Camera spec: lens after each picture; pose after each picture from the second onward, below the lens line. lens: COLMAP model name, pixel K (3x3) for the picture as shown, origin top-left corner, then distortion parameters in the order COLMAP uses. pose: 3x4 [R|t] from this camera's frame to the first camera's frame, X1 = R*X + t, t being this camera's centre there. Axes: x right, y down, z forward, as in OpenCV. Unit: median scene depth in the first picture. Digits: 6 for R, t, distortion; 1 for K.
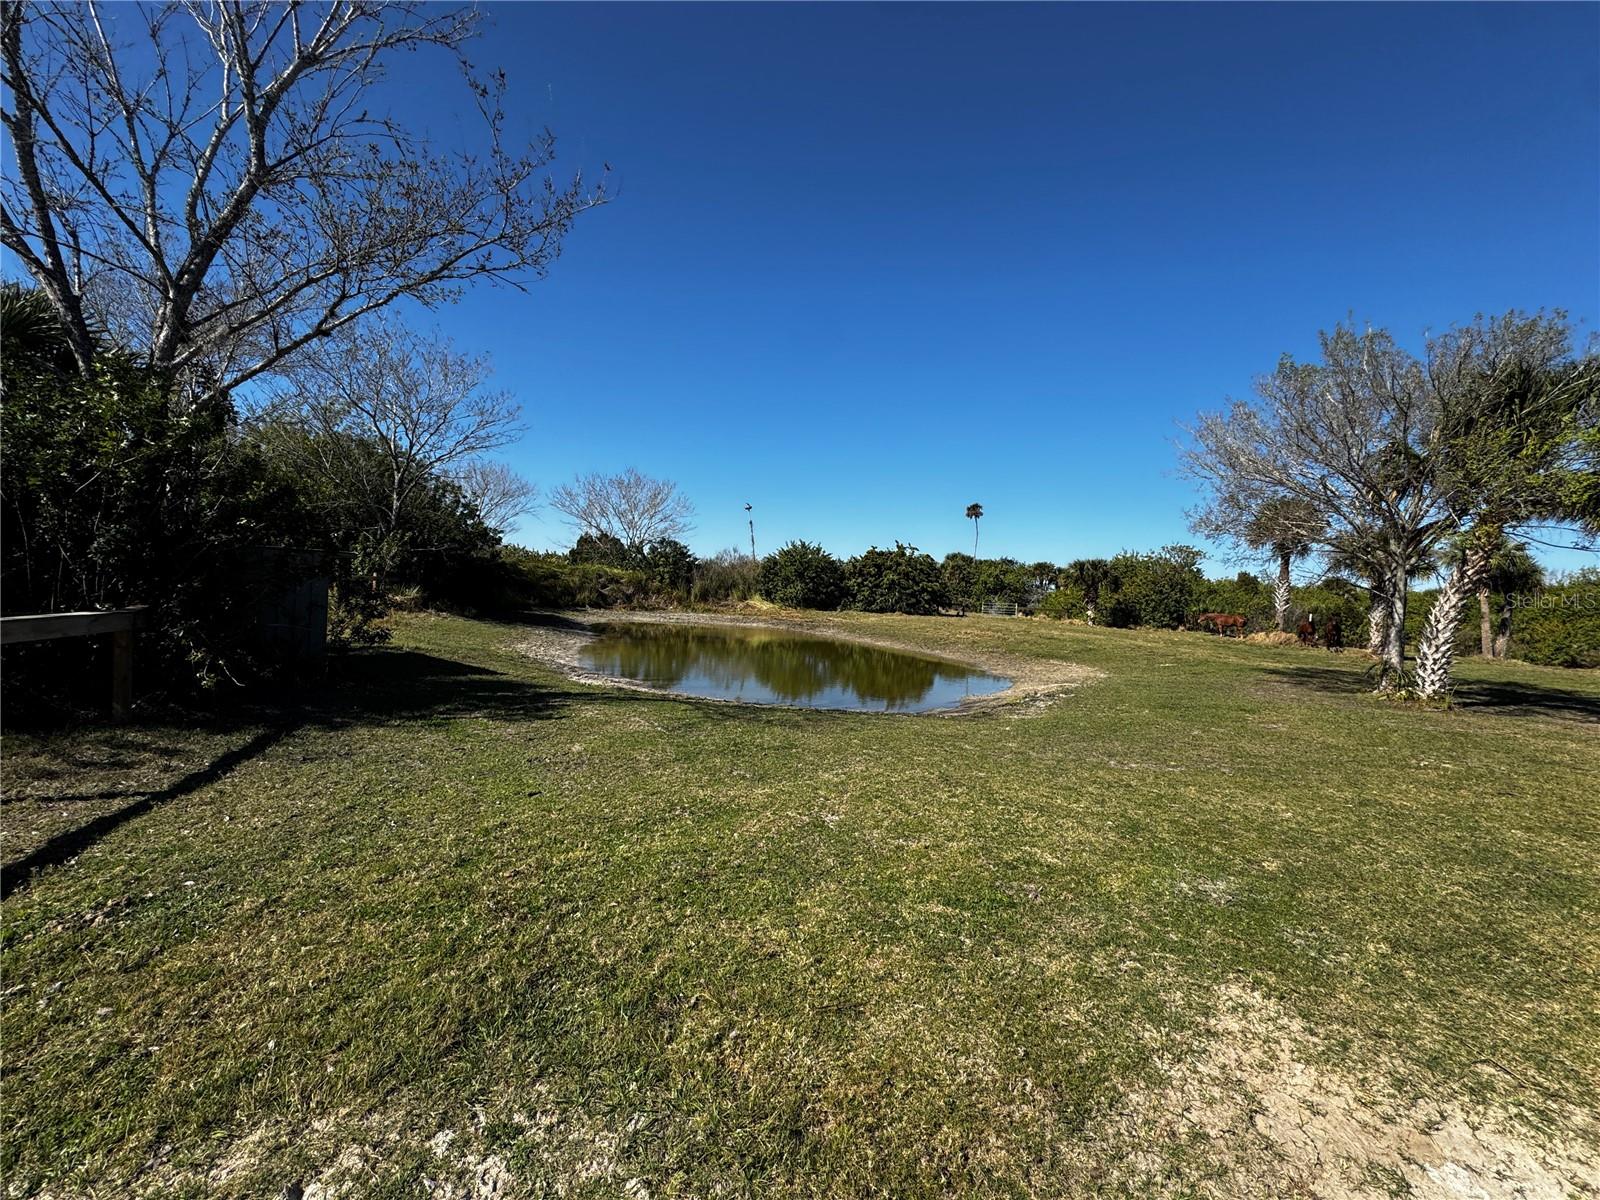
lens RADIAL K [[644.4, 0, 801.1], [0, 644.4, 595.1], [0, 0, 1]] dist [-0.003719, -0.000264]
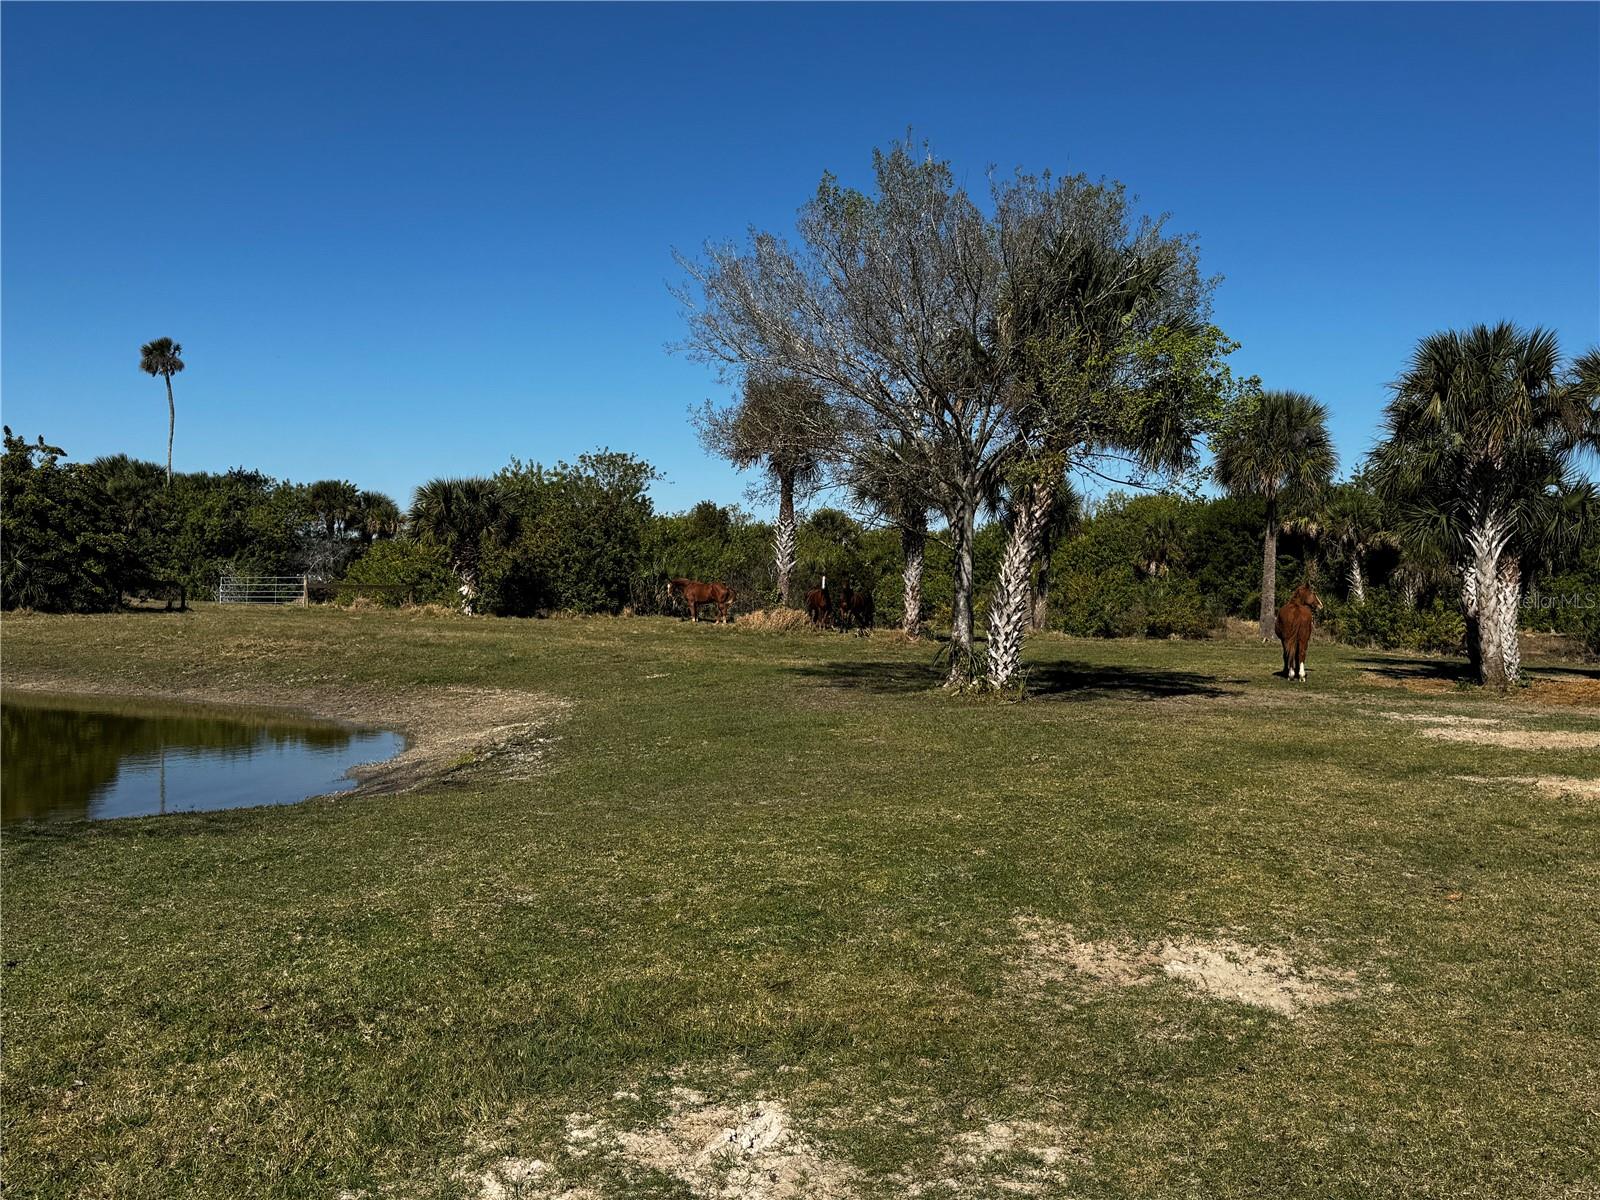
lens RADIAL K [[1536.4, 0, 799.5], [0, 1536.4, 593.4], [0, 0, 1]] dist [0.088653, 0.000000]
pose [[0.768408, -0.044976, 0.638378, -0.142990], [0.027756, 0.998931, 0.036968, -0.007766], [-0.639358, -0.010687, 0.768835, -0.089631]]
